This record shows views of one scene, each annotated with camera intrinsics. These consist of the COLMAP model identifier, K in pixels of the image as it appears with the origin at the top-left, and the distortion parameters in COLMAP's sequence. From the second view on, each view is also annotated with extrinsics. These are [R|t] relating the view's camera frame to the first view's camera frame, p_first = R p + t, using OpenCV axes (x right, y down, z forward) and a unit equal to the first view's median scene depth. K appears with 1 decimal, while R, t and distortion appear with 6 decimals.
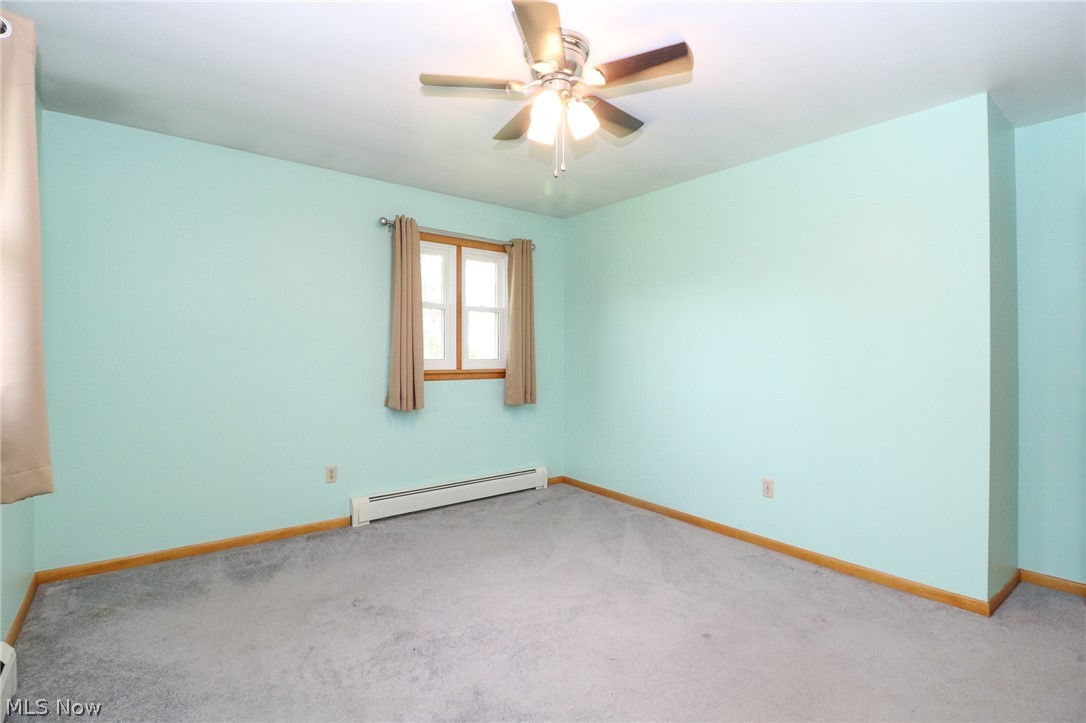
lens RADIAL K [[519.0, 0, 541.6], [0, 519.0, 360.6], [0, 0, 1]] dist [0.002070, -0.000010]
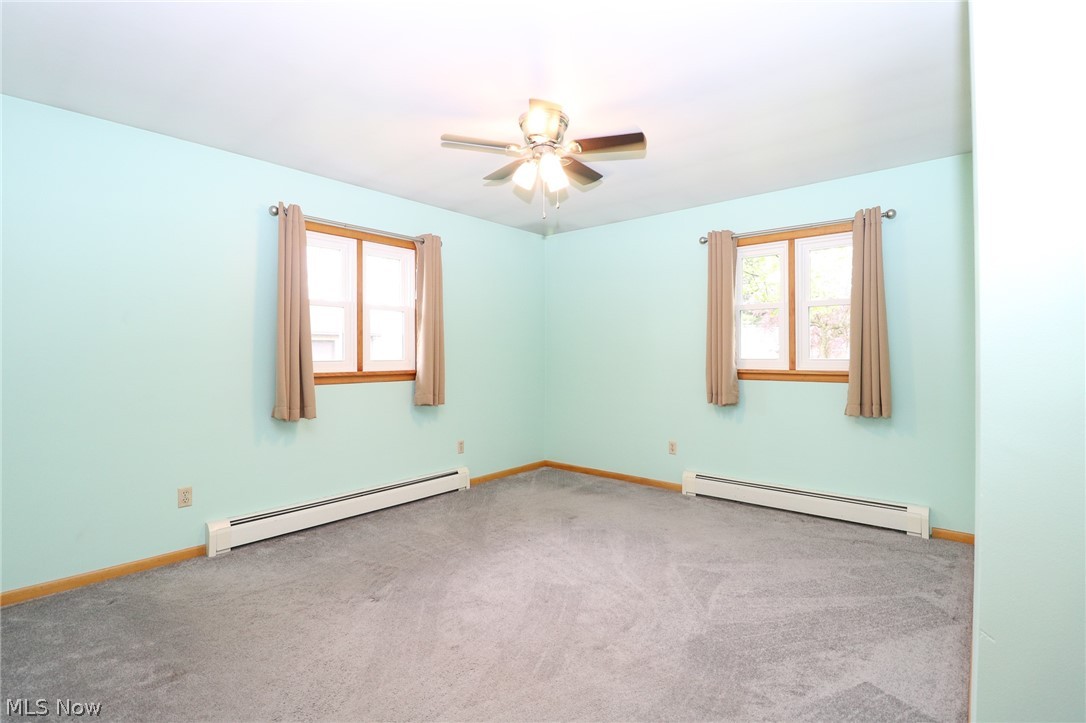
lens RADIAL K [[519.0, 0, 537.0], [0, 519.0, 354.4], [0, 0, 1]] dist [0.002070, -0.000010]
pose [[0.191338, 0.001288, -0.981523, 0.704648], [-0.005558, 0.999985, 0.000229, -0.009785], [0.981509, 0.005412, 0.191342, 0.375908]]
